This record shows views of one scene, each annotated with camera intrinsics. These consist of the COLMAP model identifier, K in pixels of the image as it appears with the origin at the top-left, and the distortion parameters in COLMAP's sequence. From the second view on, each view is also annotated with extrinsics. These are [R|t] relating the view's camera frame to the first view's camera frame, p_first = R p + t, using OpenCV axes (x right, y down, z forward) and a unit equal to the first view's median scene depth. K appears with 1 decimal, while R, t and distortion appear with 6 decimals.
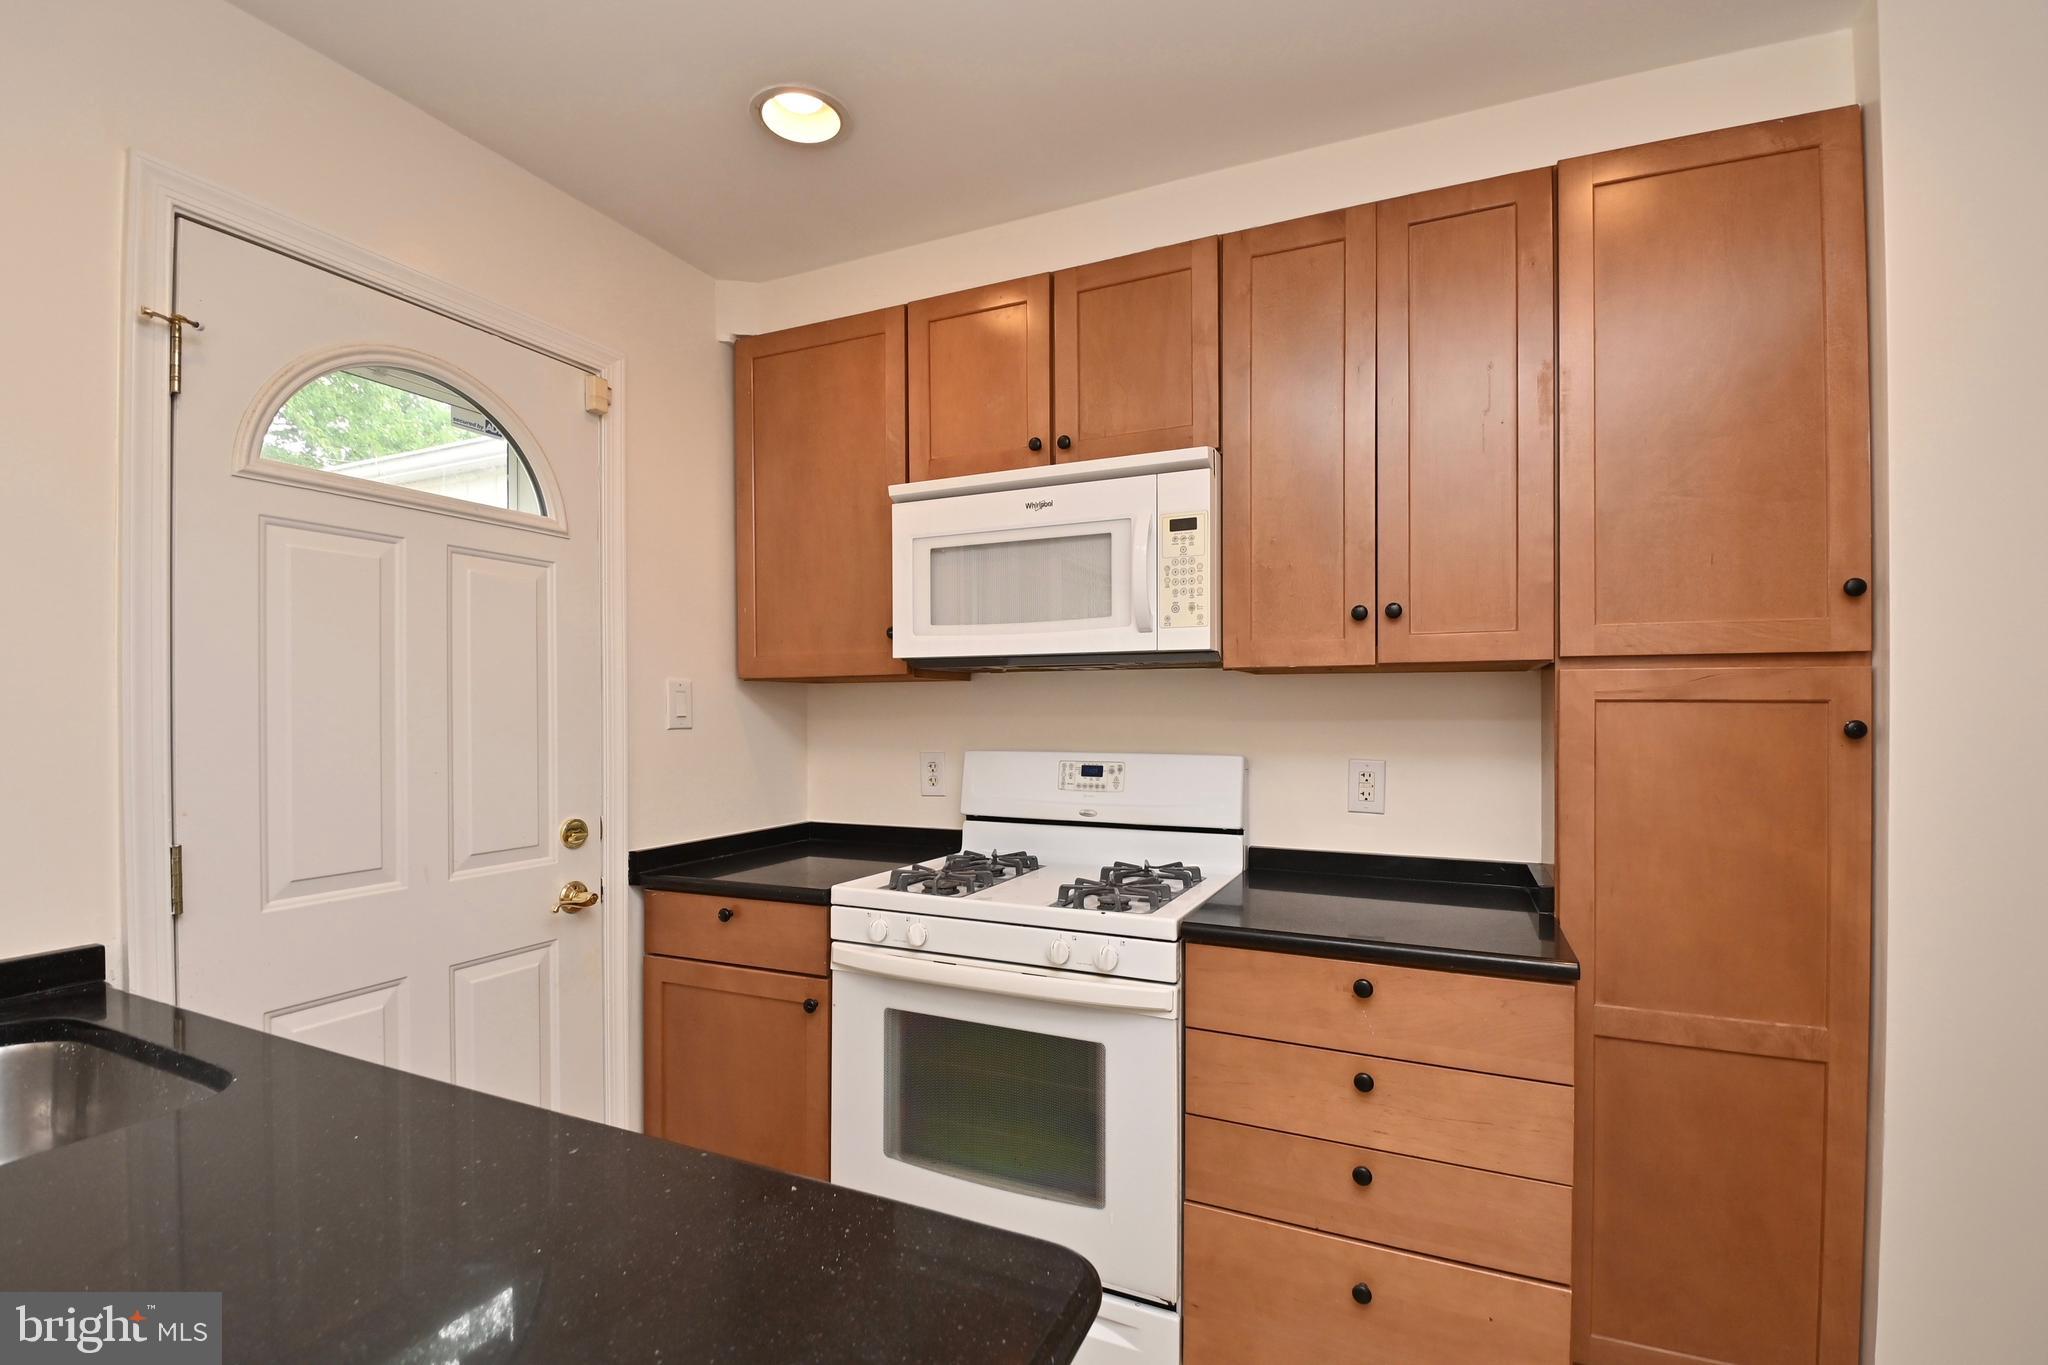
lens RADIAL K [[902.9, 0, 1055.5], [0, 902.9, 709.2], [0, 0, 1]] dist [0.001490, -0.010216]
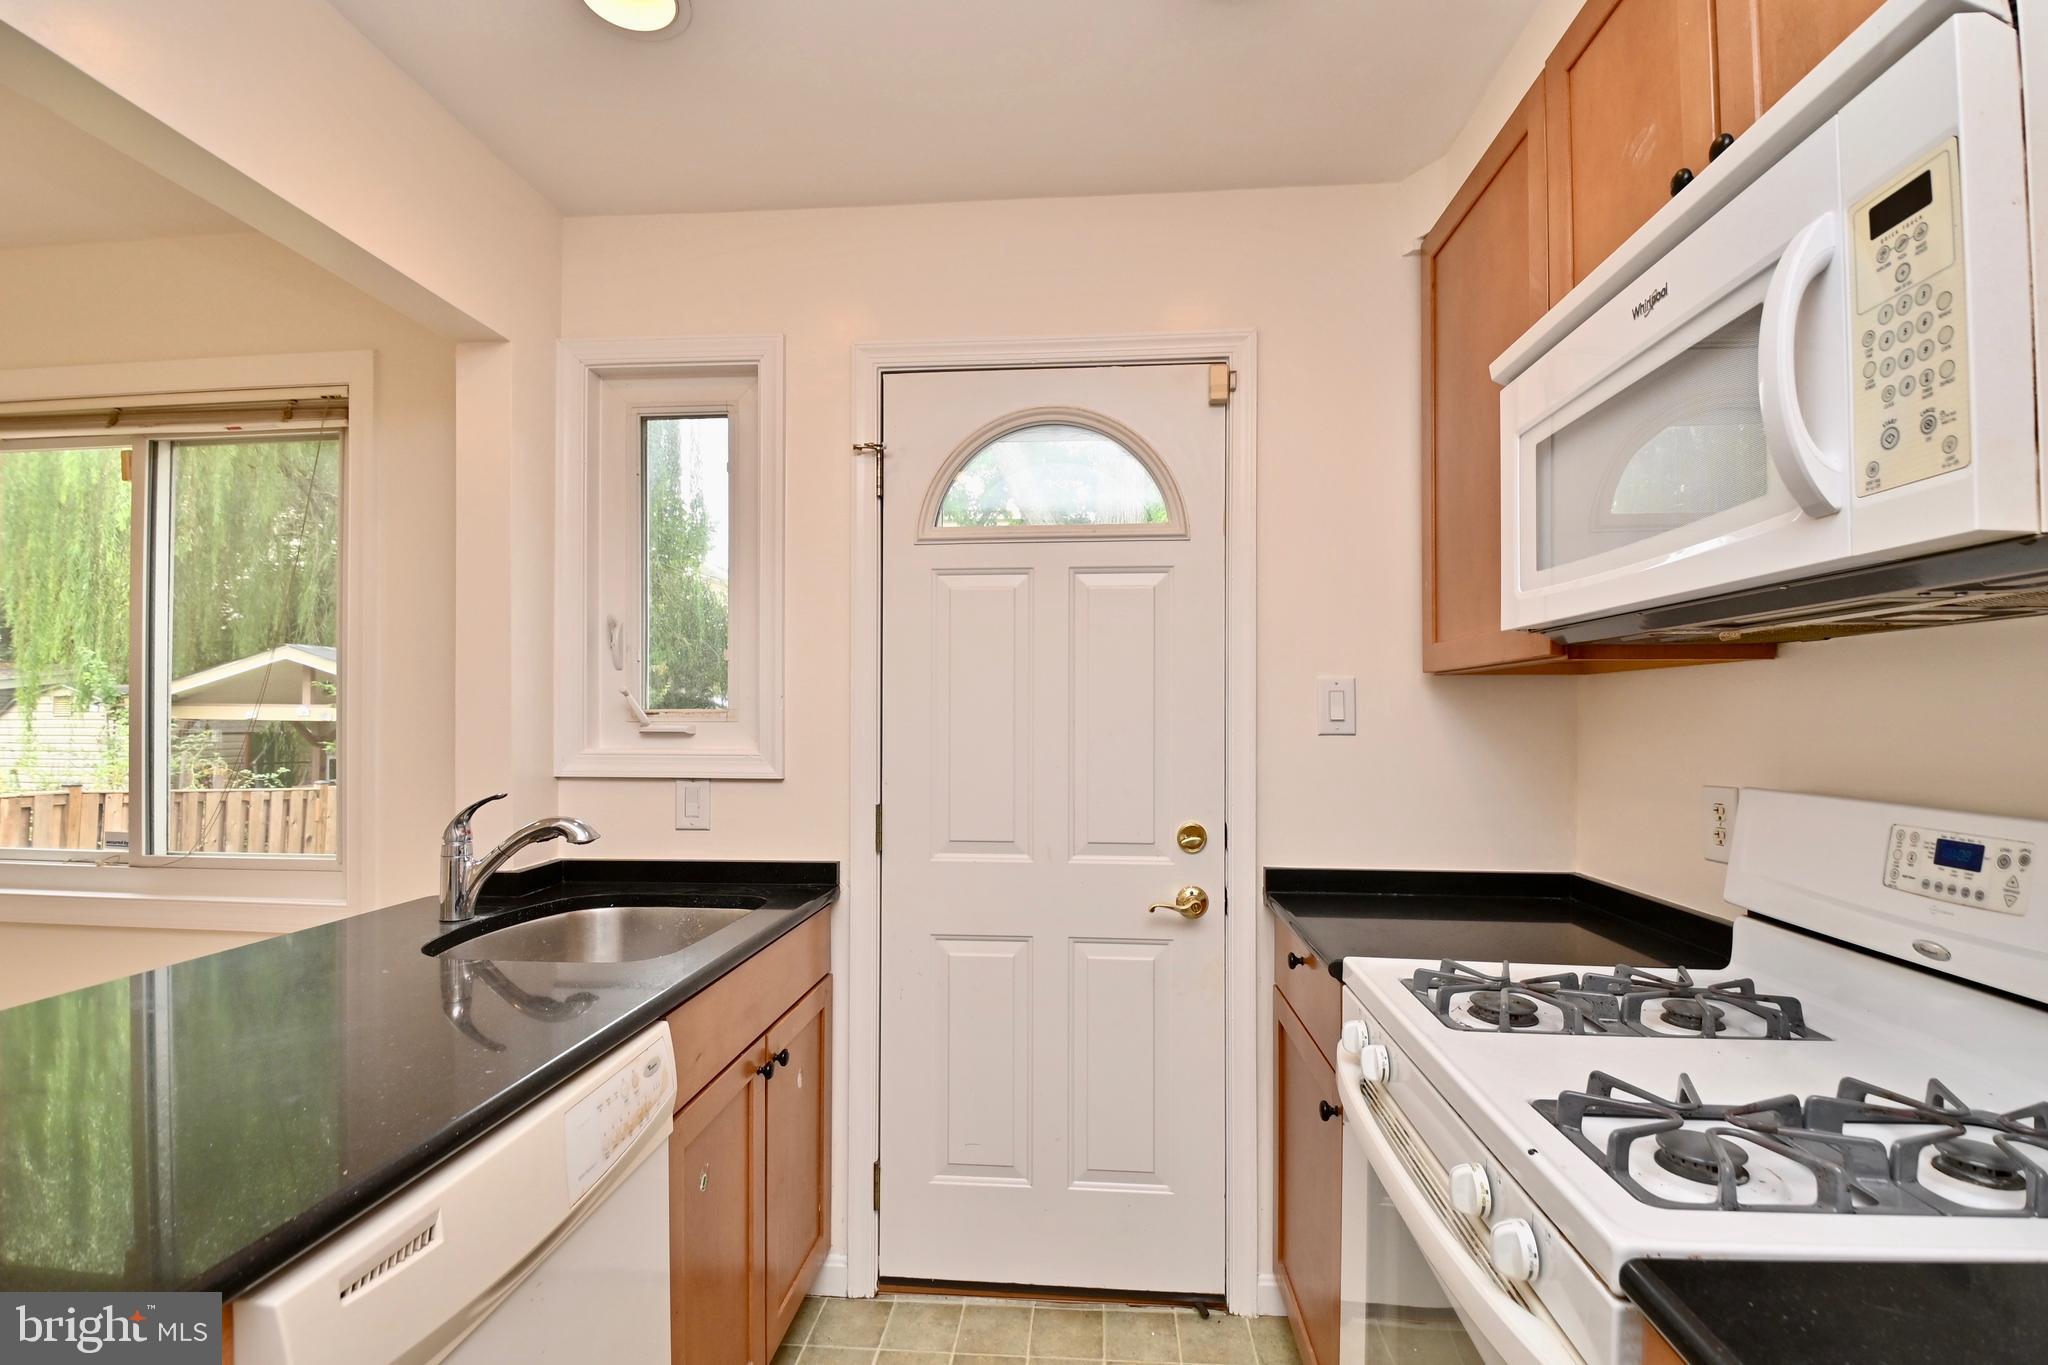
lens RADIAL K [[902.9, 0, 1031.5], [0, 902.9, 703.8], [0, 0, 1]] dist [0.001490, -0.010216]
pose [[0.324072, -0.008390, -0.945995, 0.342397], [-0.001087, 0.999957, -0.009241, 0.001420], [0.946032, 0.004023, 0.324049, 0.512507]]
